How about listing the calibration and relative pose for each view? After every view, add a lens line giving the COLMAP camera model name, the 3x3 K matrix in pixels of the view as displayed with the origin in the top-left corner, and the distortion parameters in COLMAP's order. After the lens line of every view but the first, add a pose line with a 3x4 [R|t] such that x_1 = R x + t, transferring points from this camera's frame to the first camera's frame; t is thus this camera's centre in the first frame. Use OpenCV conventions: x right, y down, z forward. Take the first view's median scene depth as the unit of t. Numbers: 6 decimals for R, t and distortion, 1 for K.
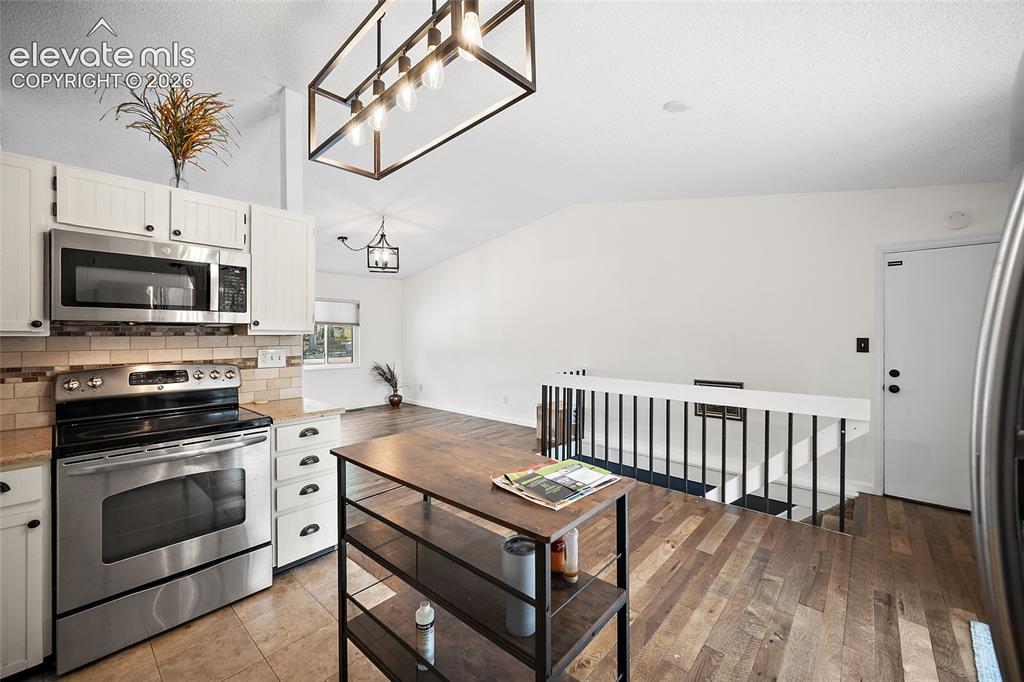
lens RADIAL K [[391.9, 0, 512.0], [0, 391.9, 341.0], [0, 0, 1]] dist [-0.001012, 0.000049]
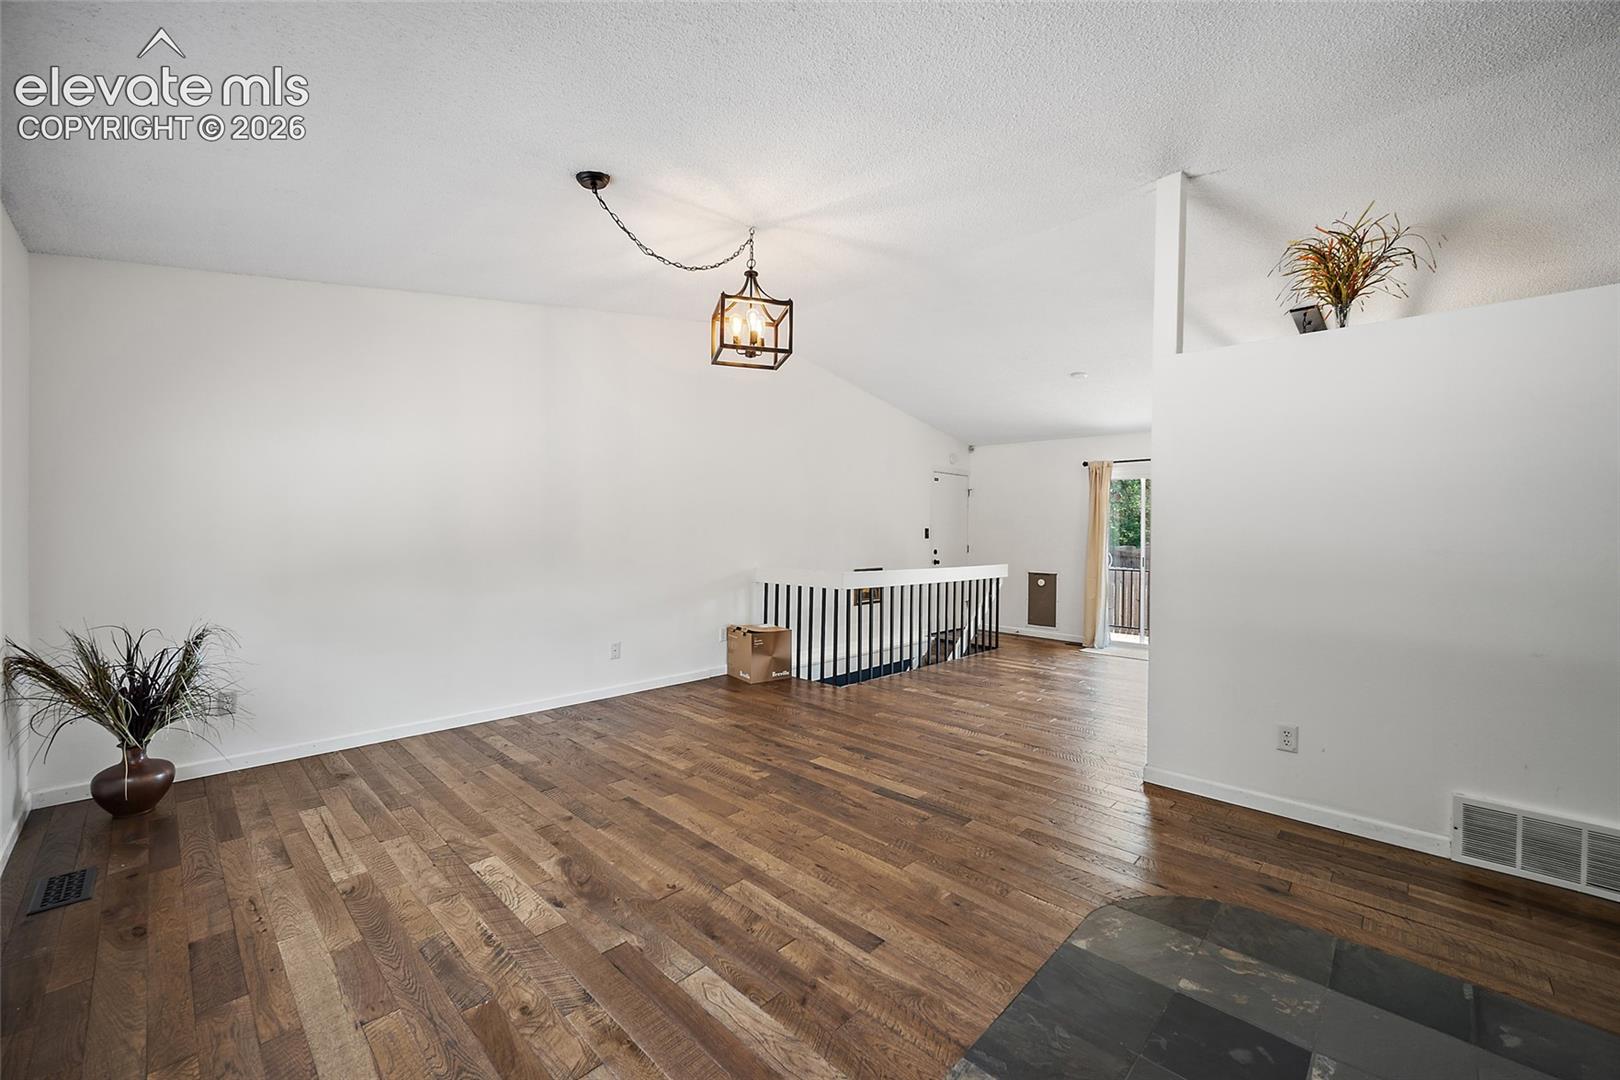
lens RADIAL K [[645.5, 0, 810.0], [0, 645.5, 540.0], [0, 0, 1]] dist [0.000486, 0.000014]
pose [[0.032199, -0.016786, 0.999341, -1.364192], [-0.005125, 0.999843, 0.016959, -0.002151], [-0.999468, -0.005667, 0.032108, 1.248913]]
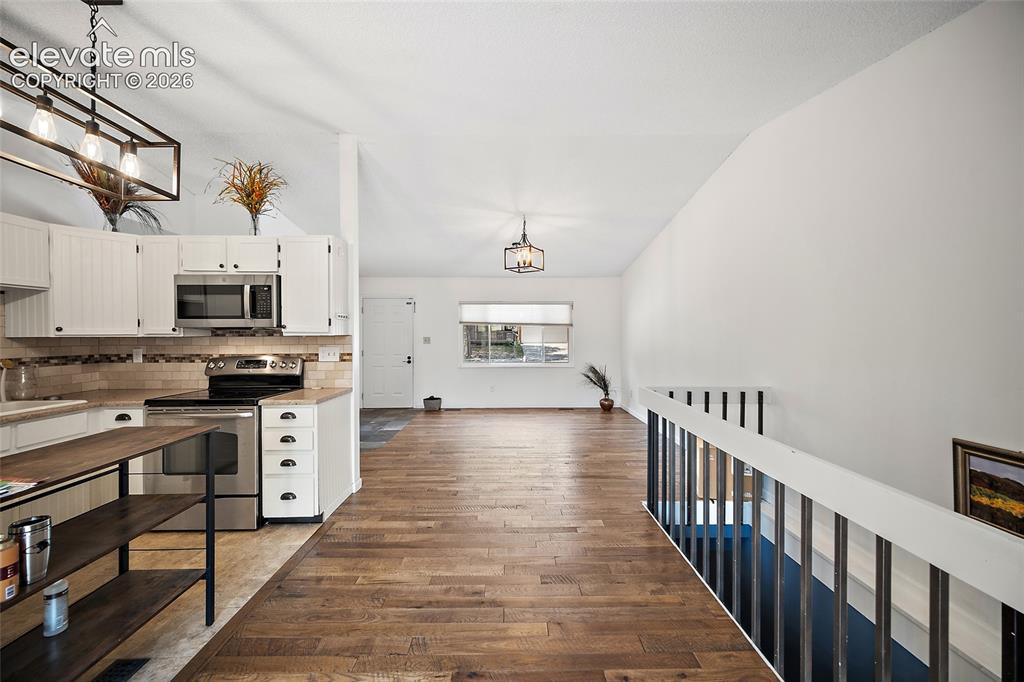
lens RADIAL K [[391.9, 0, 512.0], [0, 391.9, 341.0], [0, 0, 1]] dist [-0.001012, 0.000049]
pose [[0.684256, 0.008163, -0.729196, 0.485676], [-0.008843, 0.999957, 0.002897, -0.004799], [0.729188, 0.004466, 0.684299, 0.391566]]
